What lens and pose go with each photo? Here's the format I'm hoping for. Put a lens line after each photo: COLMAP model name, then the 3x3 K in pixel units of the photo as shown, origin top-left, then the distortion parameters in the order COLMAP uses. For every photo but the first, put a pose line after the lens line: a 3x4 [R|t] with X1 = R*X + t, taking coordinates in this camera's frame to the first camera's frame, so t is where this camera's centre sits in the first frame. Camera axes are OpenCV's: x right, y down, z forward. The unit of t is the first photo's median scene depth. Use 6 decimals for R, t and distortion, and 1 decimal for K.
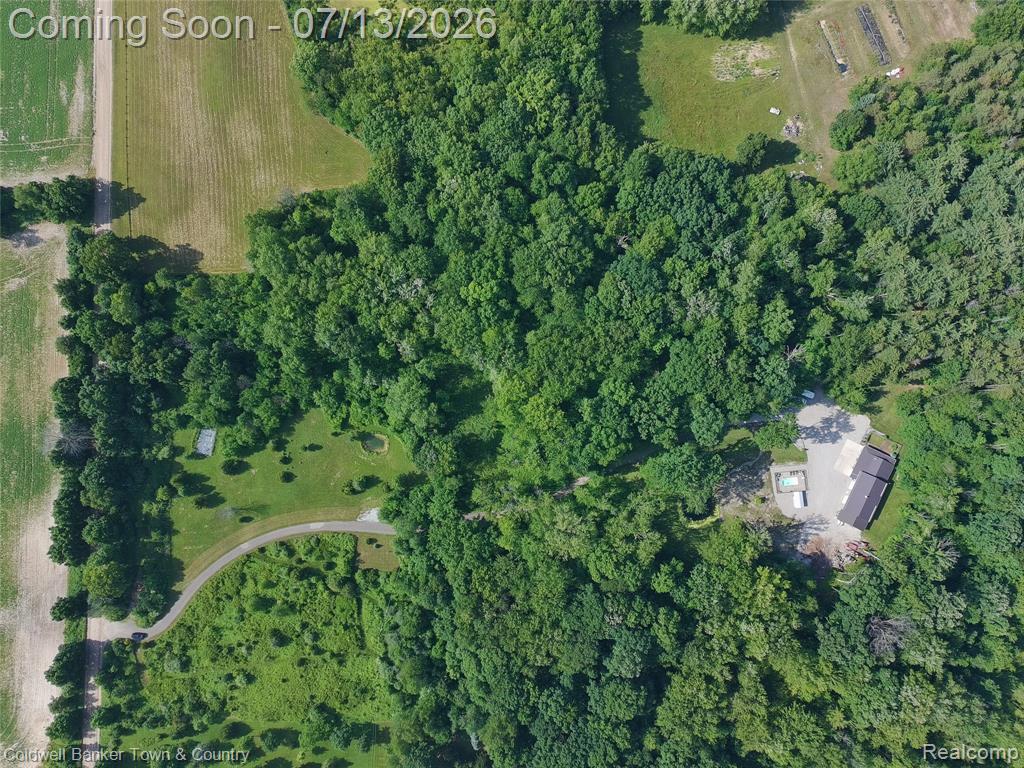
lens RADIAL K [[753.9, 0, 513.2], [0, 753.9, 383.3], [0, 0, 1]] dist [0.027688, -0.007966]
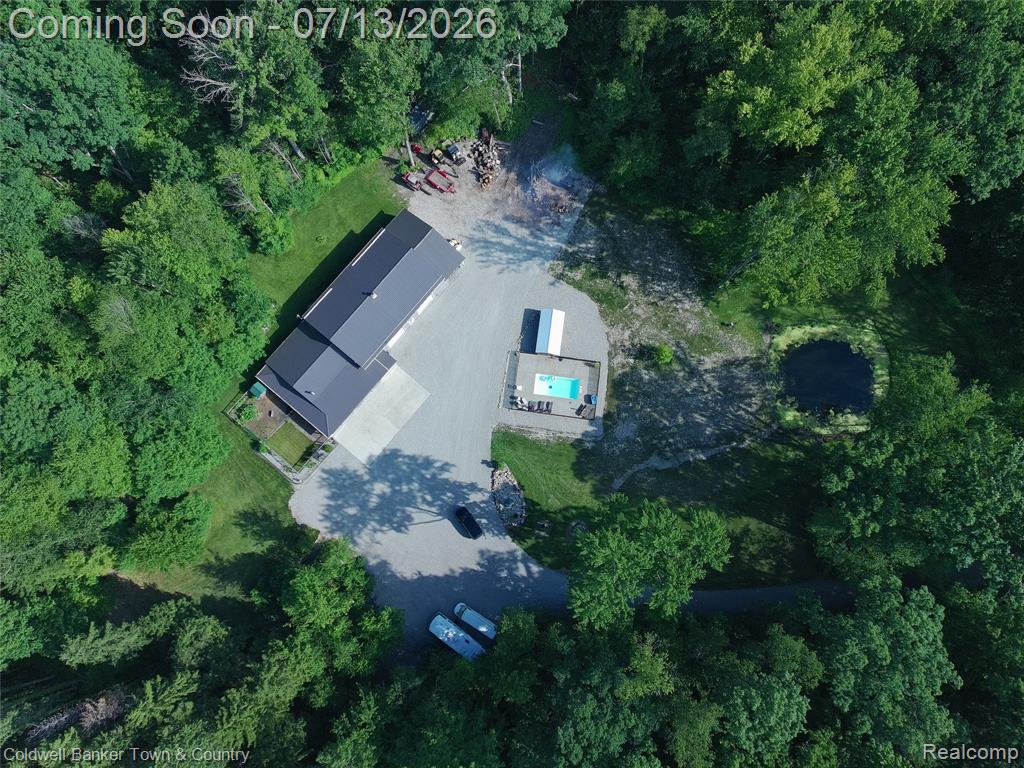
lens RADIAL K [[753.9, 0, 512.1], [0, 753.9, 385.9], [0, 0, 1]] dist [0.027688, -0.007966]
pose [[-0.972741, -0.227999, 0.042332, 0.375442], [0.231789, -0.950443, 0.207200, 0.052830], [-0.007008, 0.211364, 0.977382, 0.664268]]
